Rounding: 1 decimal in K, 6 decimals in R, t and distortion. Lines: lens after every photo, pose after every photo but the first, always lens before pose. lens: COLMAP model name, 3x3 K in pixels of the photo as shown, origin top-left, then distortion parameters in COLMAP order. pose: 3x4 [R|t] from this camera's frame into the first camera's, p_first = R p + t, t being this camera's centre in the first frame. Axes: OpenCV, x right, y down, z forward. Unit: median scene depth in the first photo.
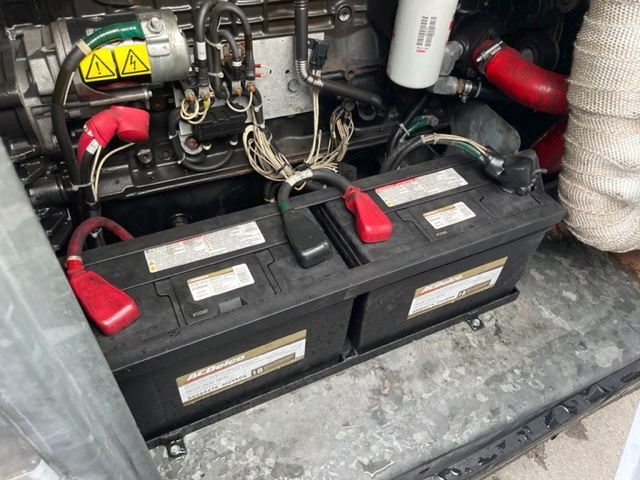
lens RADIAL K [[490.8, 0, 326.8], [0, 490.8, 241.9], [0, 0, 1]] dist [0.065859, -0.095032]
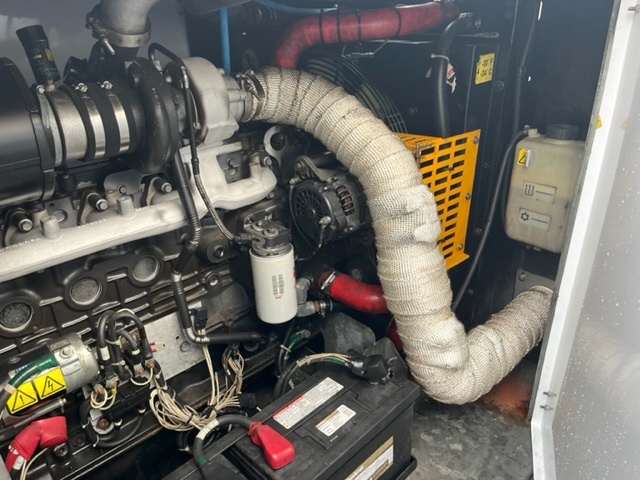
lens RADIAL K [[490.8, 0, 326.8], [0, 490.8, 241.9], [0, 0, 1]] dist [0.065859, -0.095032]
pose [[0.939950, -0.239559, 0.243117, 0.026930], [0.310103, 0.896969, -0.315092, -0.060912], [-0.142586, 0.371562, 0.917394, -0.258460]]
